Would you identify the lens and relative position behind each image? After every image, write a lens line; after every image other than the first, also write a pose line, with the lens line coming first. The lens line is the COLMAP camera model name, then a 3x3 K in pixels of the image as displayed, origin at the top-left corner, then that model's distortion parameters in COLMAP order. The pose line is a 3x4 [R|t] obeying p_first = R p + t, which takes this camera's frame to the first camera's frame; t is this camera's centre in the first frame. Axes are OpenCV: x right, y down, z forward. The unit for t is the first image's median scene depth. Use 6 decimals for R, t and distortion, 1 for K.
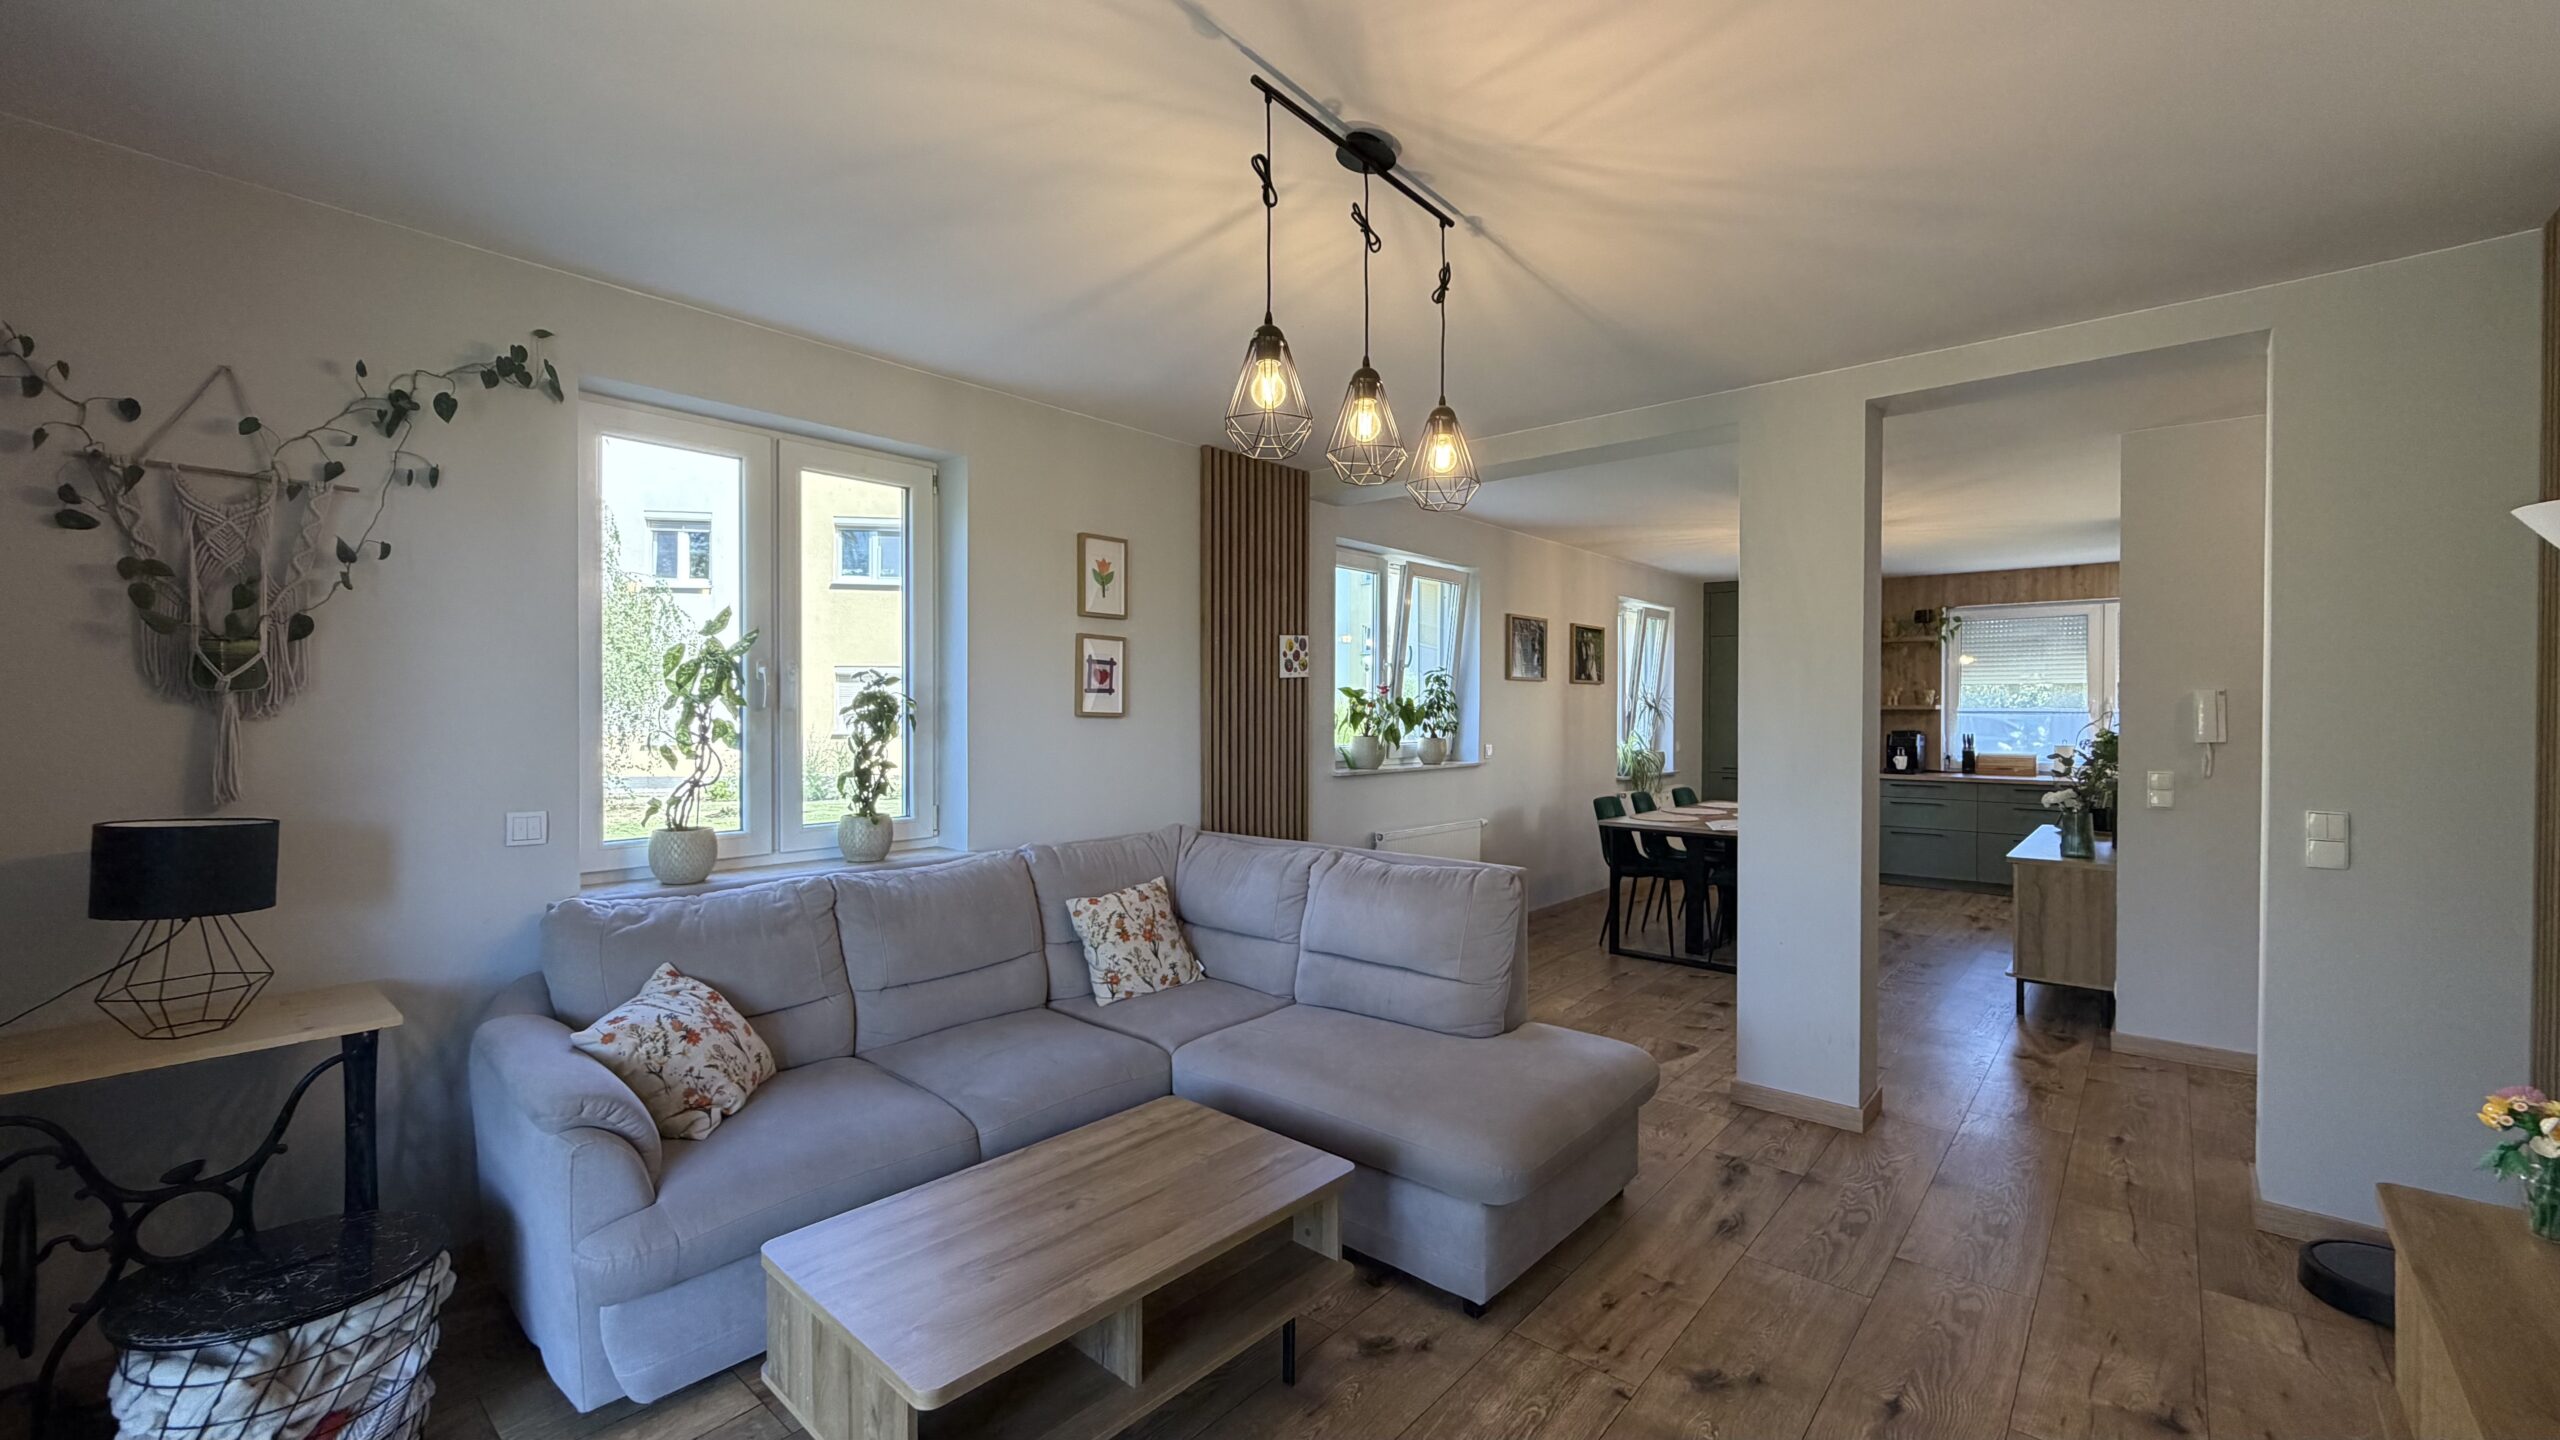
lens RADIAL K [[1020.5, 0, 1277.2], [0, 1020.5, 720.2], [0, 0, 1]] dist [-0.001490, 0.000152]
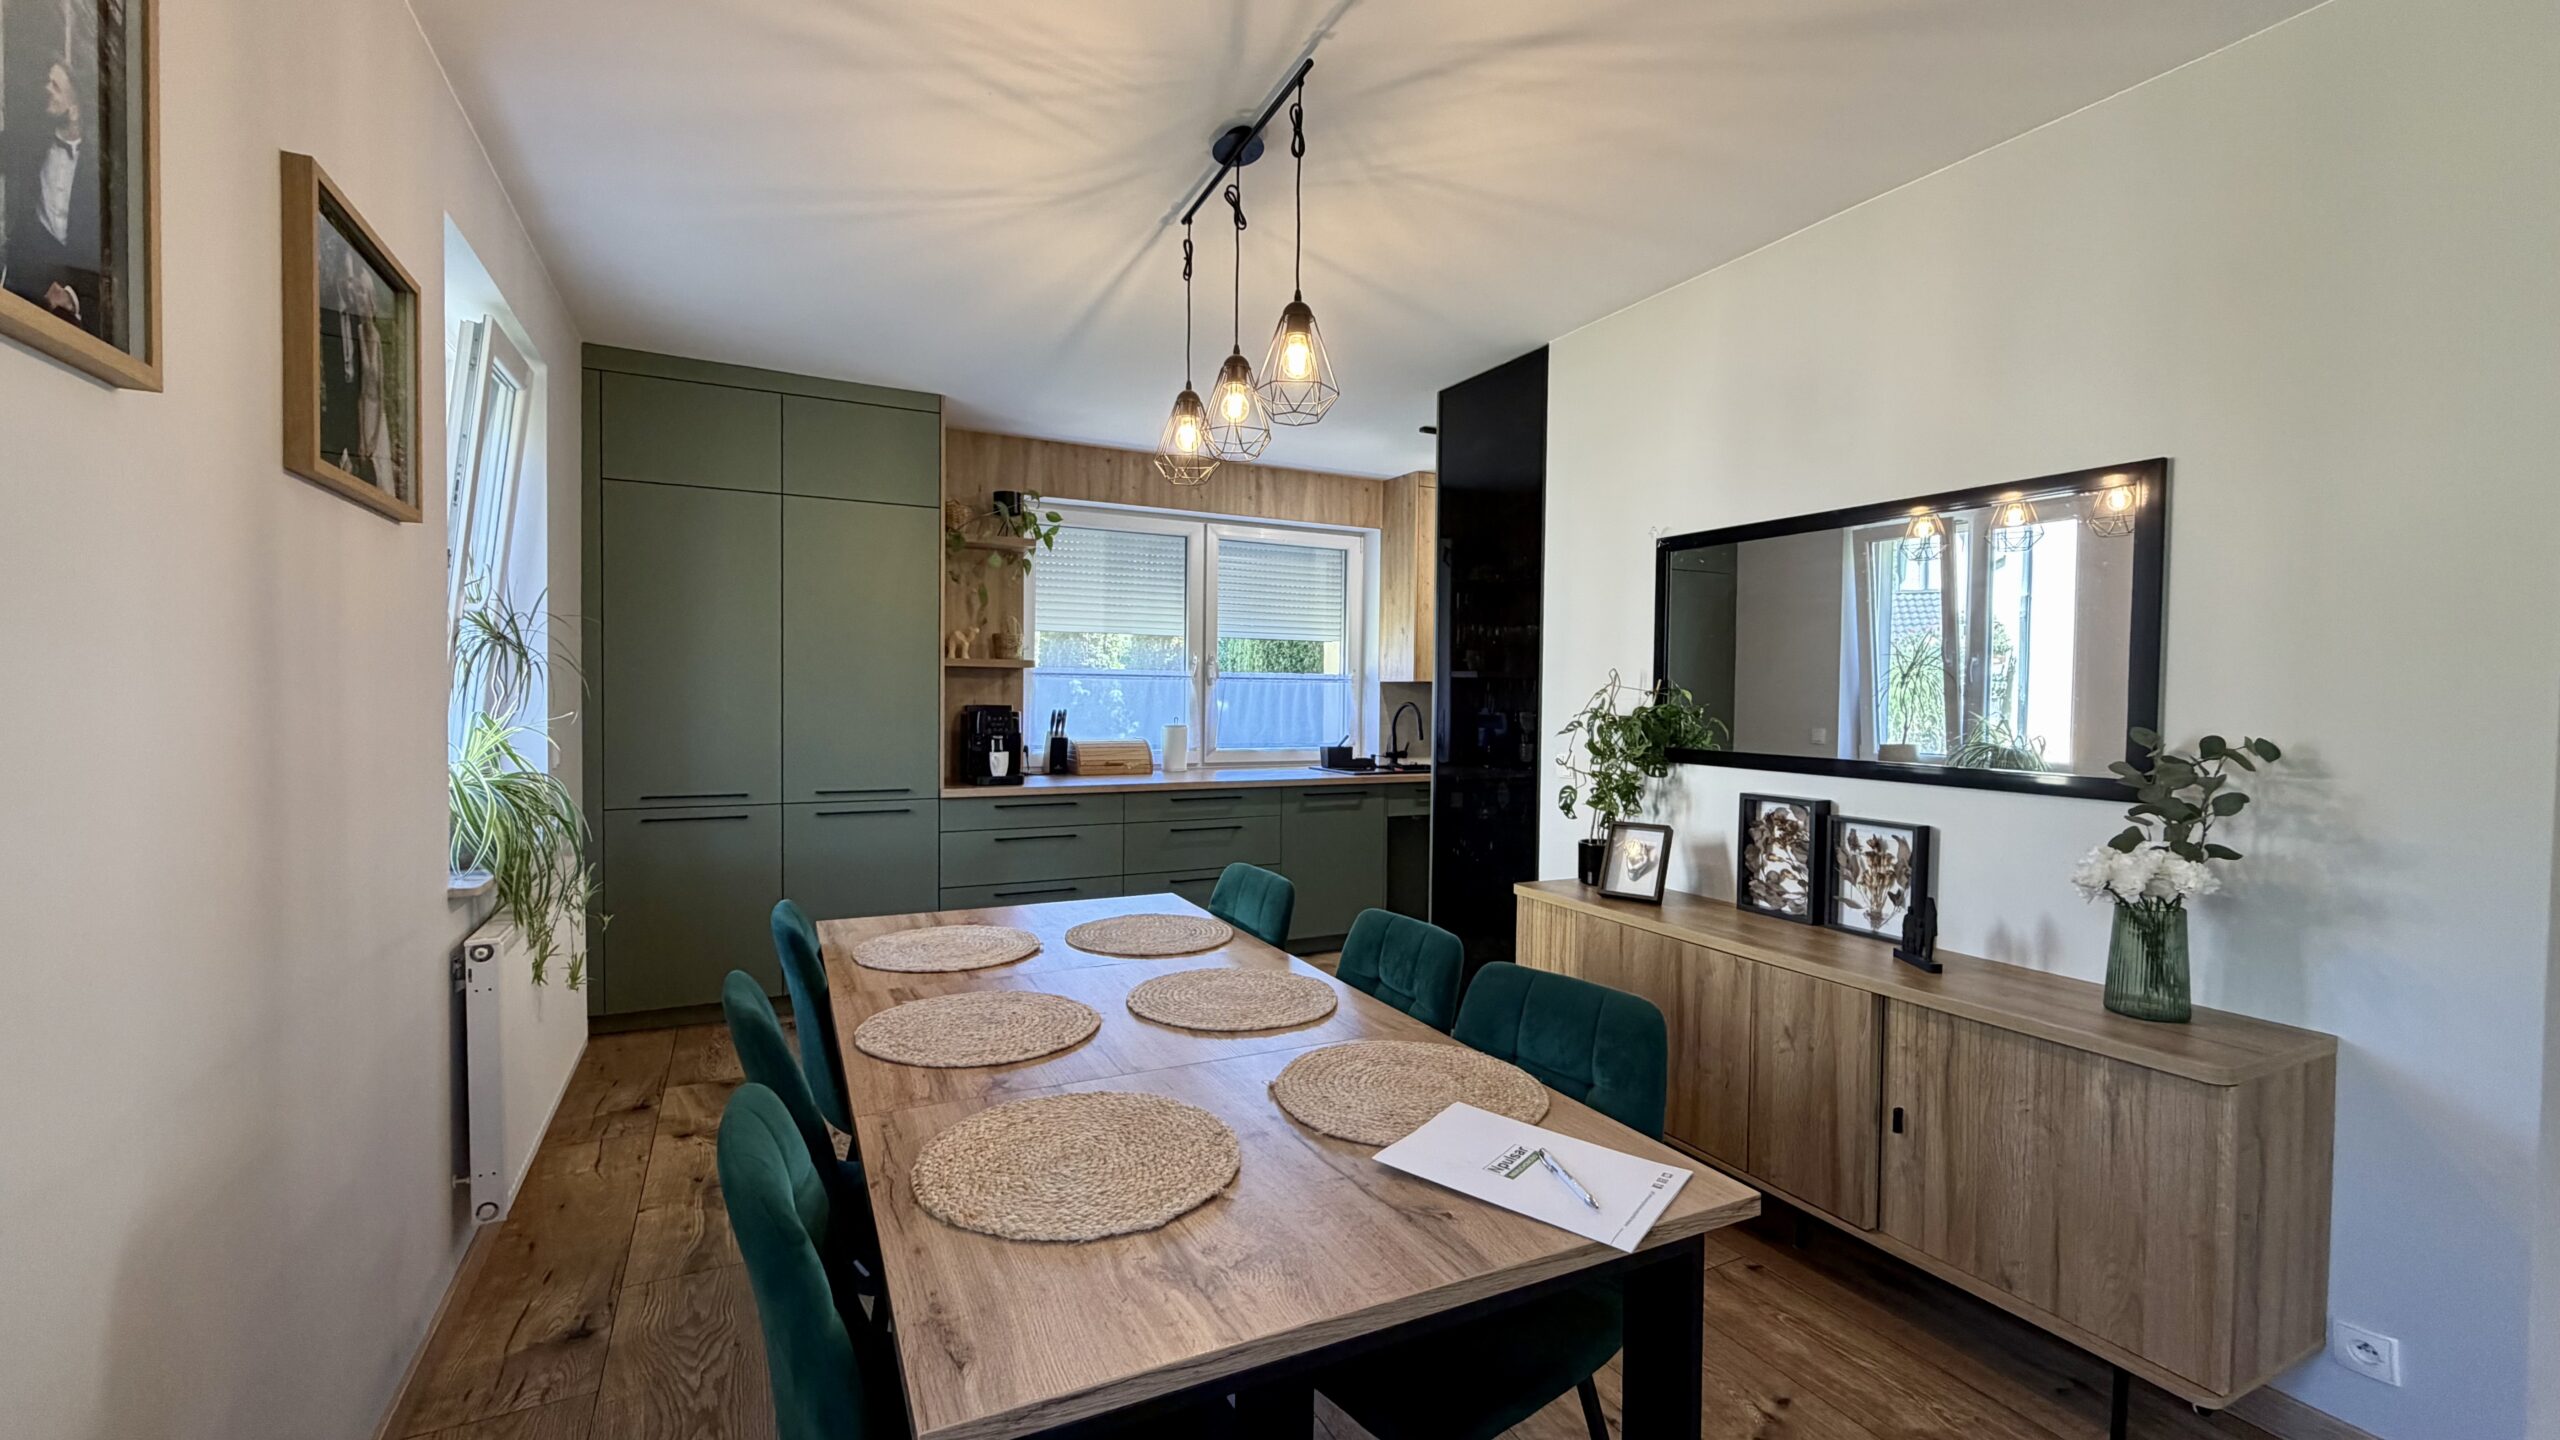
lens RADIAL K [[1047.6, 0, 1280.0], [0, 1047.6, 720.0], [0, 0, 1]] dist [-0.002284, -0.000041]
pose [[0.373062, -0.020162, 0.927587, 0.364971], [-0.004384, 0.999714, 0.023493, 0.010547], [-0.927796, -0.012831, 0.372867, 1.578035]]
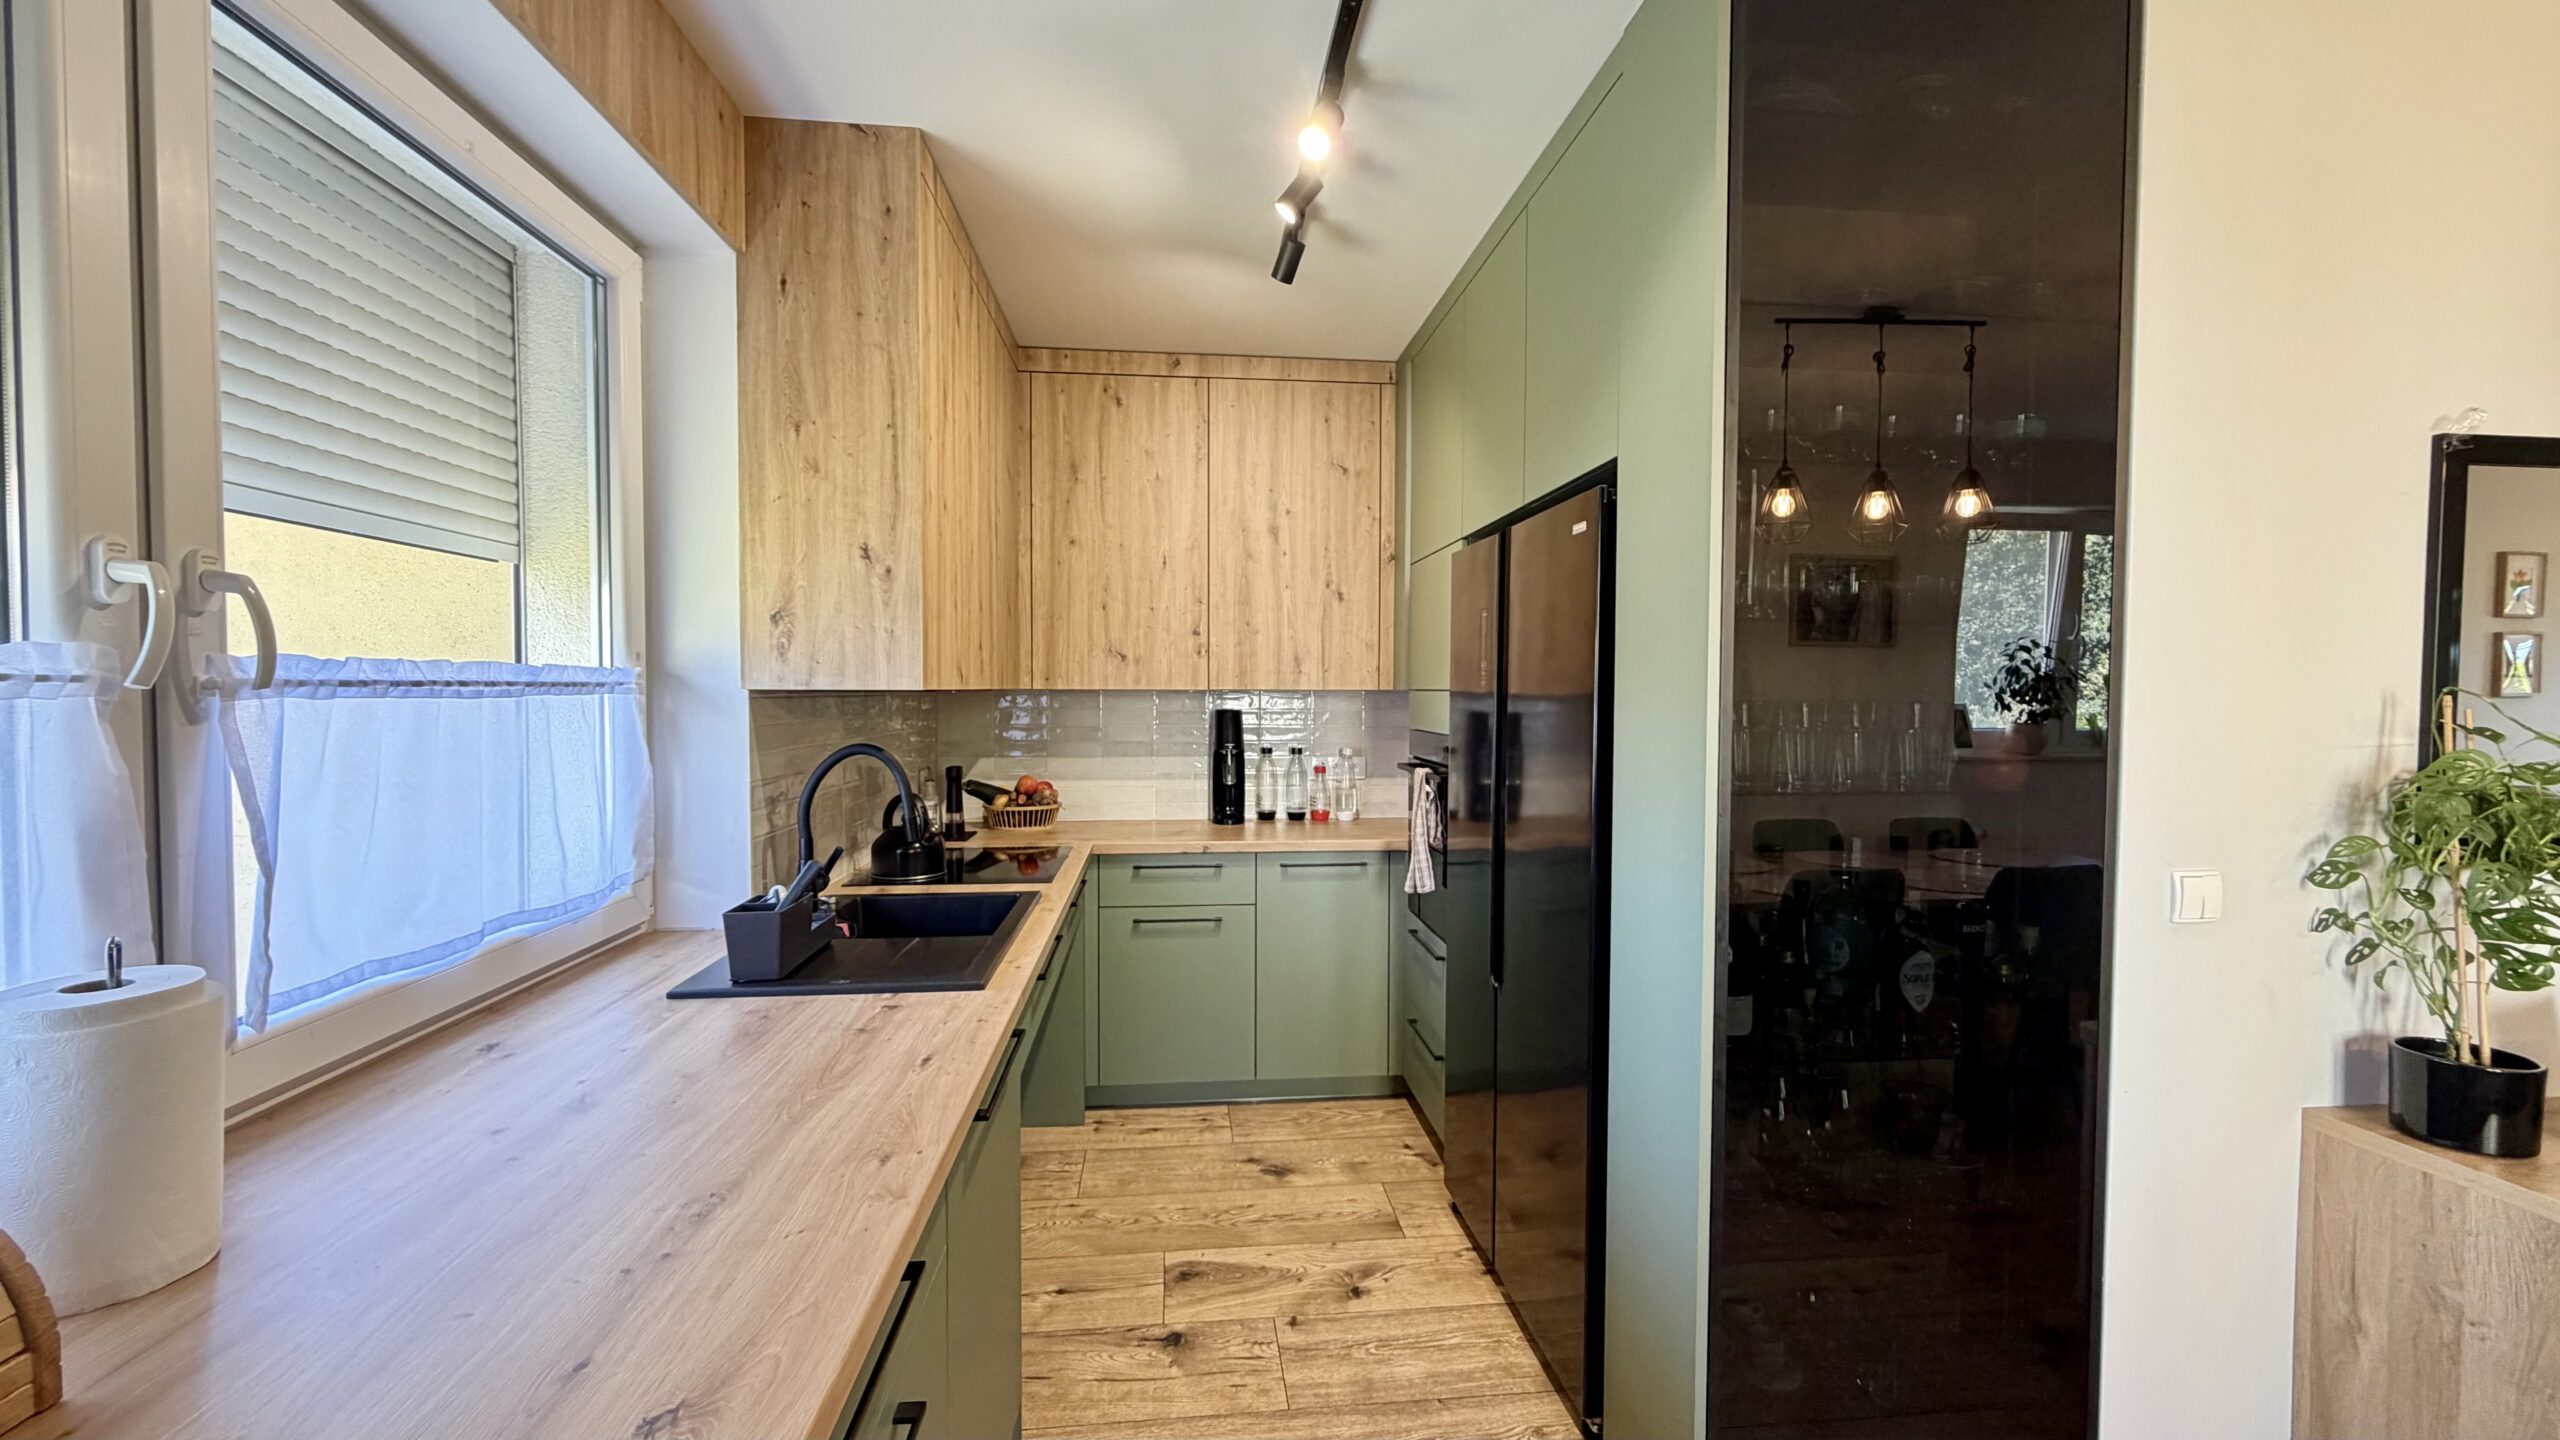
lens RADIAL K [[1020.5, 0, 1277.2], [0, 1020.5, 720.2], [0, 0, 1]] dist [-0.001490, 0.000152]
pose [[-0.735365, -0.024726, 0.677220, 1.427973], [0.000255, 0.999324, 0.036763, -0.017226], [-0.677671, 0.027207, -0.734862, 2.317593]]
